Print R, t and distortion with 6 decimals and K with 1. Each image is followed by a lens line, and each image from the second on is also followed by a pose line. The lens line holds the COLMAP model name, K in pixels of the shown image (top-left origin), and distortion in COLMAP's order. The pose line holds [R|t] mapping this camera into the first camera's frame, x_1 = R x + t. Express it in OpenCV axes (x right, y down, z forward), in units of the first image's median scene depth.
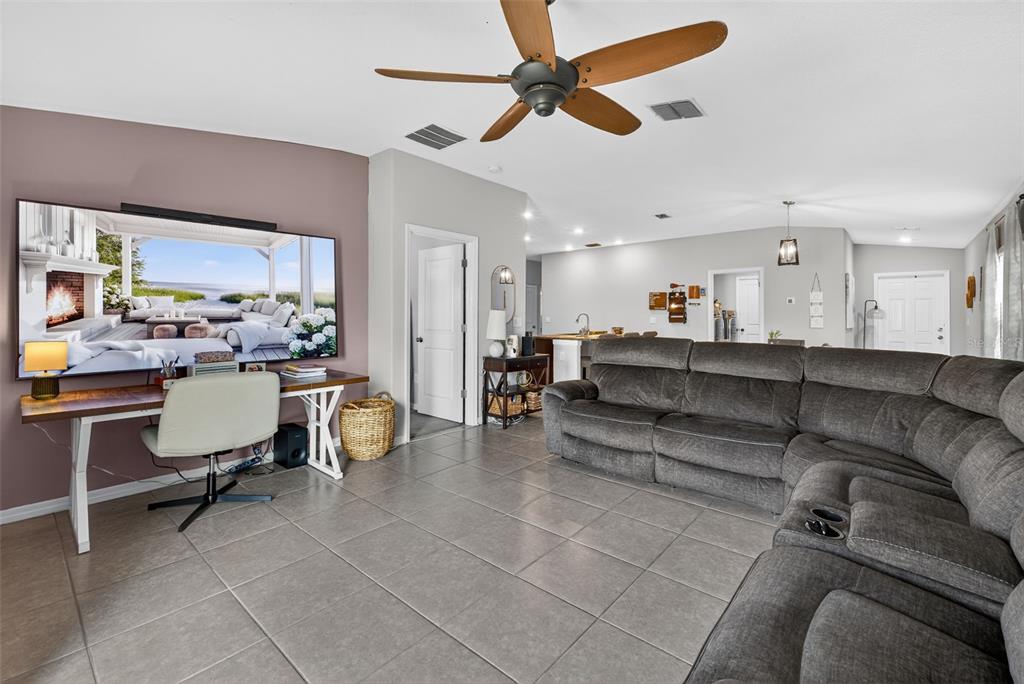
lens RADIAL K [[436.4, 0, 509.4], [0, 436.4, 313.0], [0, 0, 1]] dist [0.004513, -0.001279]
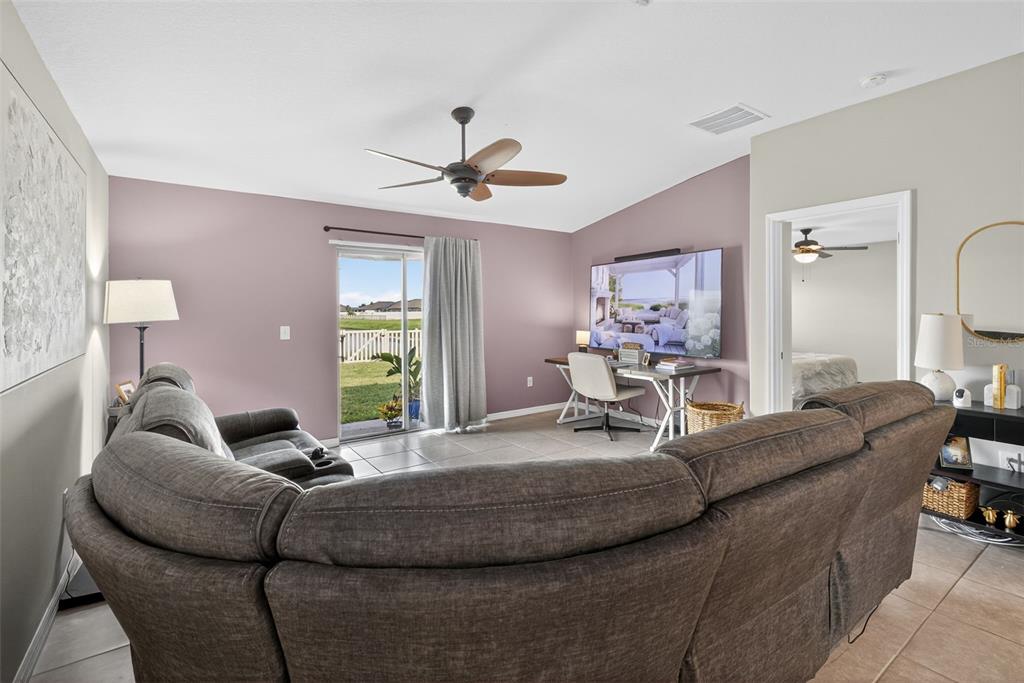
lens RADIAL K [[471.9, 0, 508.4], [0, 471.9, 311.9], [0, 0, 1]] dist [0.002173, -0.000147]
pose [[-0.244445, 0.002812, -0.969659, 0.934957], [0.014787, 0.999890, -0.000828, -0.023552], [0.969550, -0.014541, -0.244460, 0.851744]]
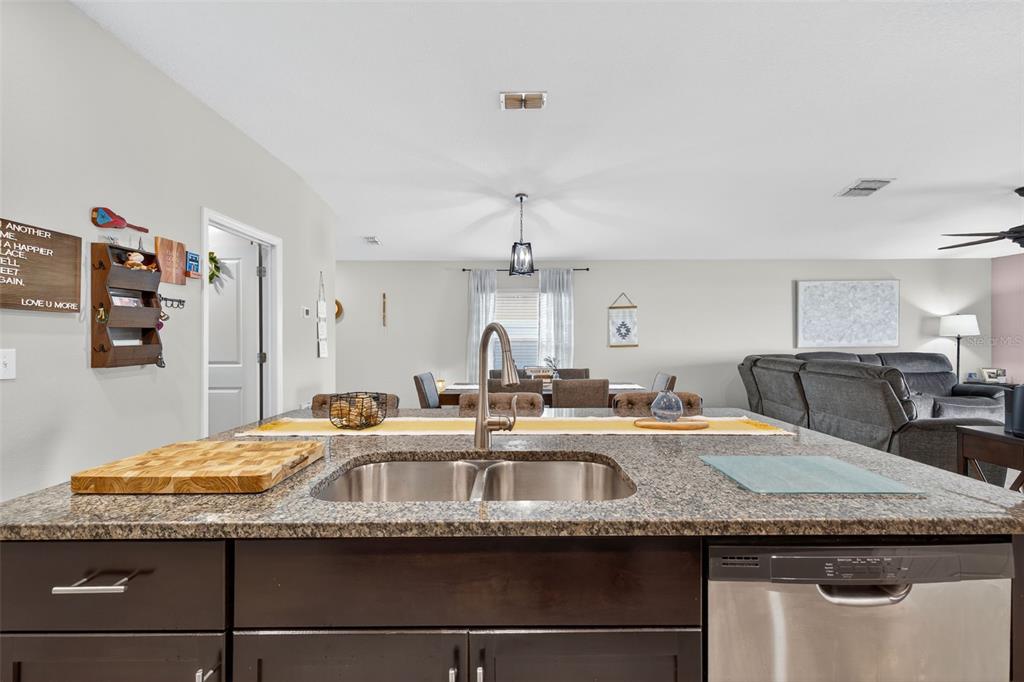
lens RADIAL K [[436.4, 0, 511.6], [0, 436.4, 335.0], [0, 0, 1]] dist [0.004513, -0.001279]
pose [[-0.663280, 0.003677, 0.748362, 0.092472], [-0.005593, 0.999936, -0.009870, 0.012117], [-0.748351, -0.010732, -0.663217, 2.454633]]
